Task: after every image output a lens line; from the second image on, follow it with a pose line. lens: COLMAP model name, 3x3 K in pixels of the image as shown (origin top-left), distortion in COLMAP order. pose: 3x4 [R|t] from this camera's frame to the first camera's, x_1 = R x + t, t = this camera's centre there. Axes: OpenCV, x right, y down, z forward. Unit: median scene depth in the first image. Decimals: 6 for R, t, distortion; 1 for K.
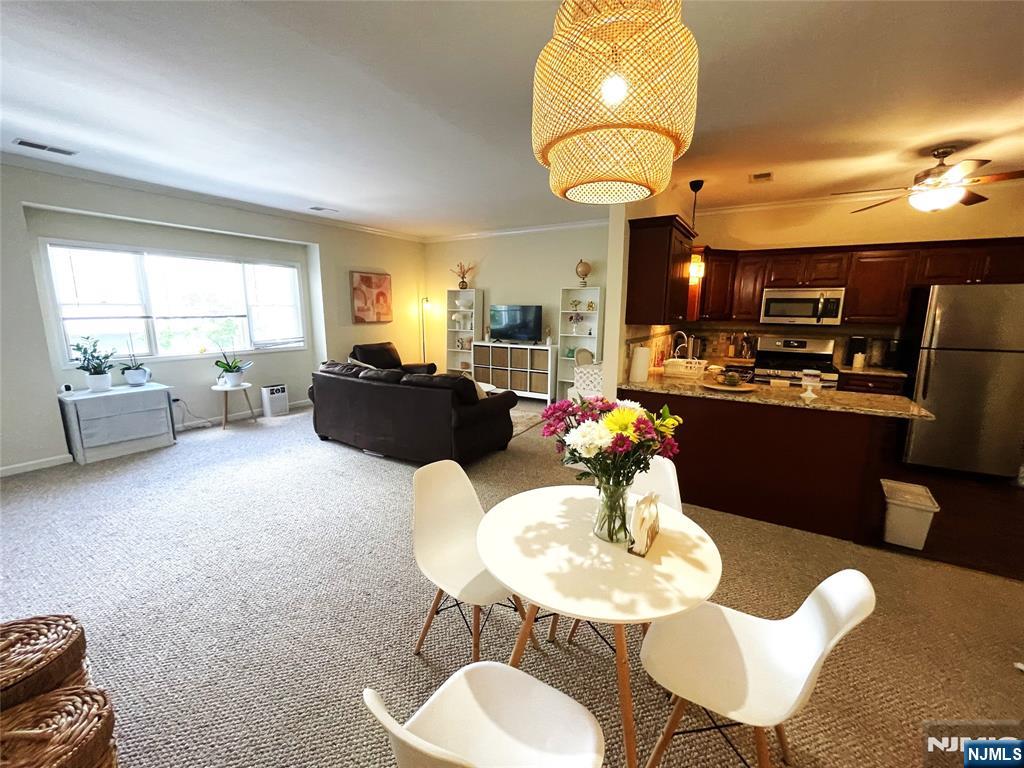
lens RADIAL K [[422.2, 0, 512.0], [0, 422.2, 384.0], [0, 0, 1]] dist [-0.000547, -0.000103]
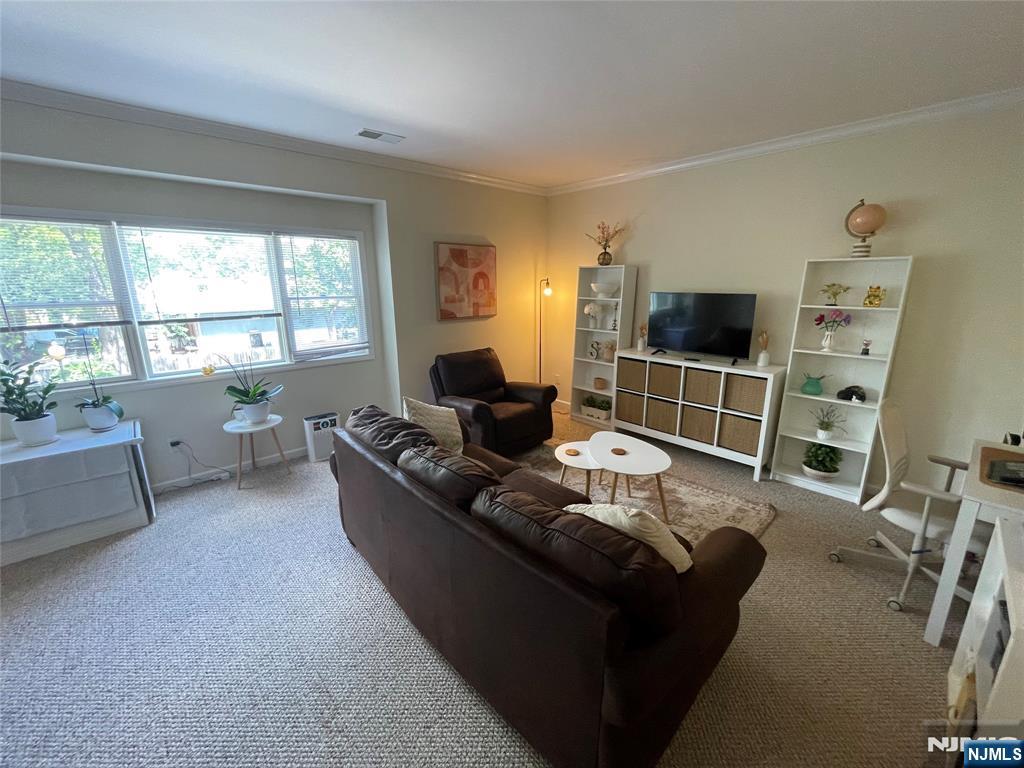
lens RADIAL K [[422.2, 0, 512.0], [0, 422.2, 384.0], [0, 0, 1]] dist [-0.000547, -0.000103]
pose [[0.960926, 0.054748, -0.271336, -0.072812], [-0.037860, 0.997028, 0.067093, -0.091341], [0.274203, -0.054198, 0.960143, 0.373292]]
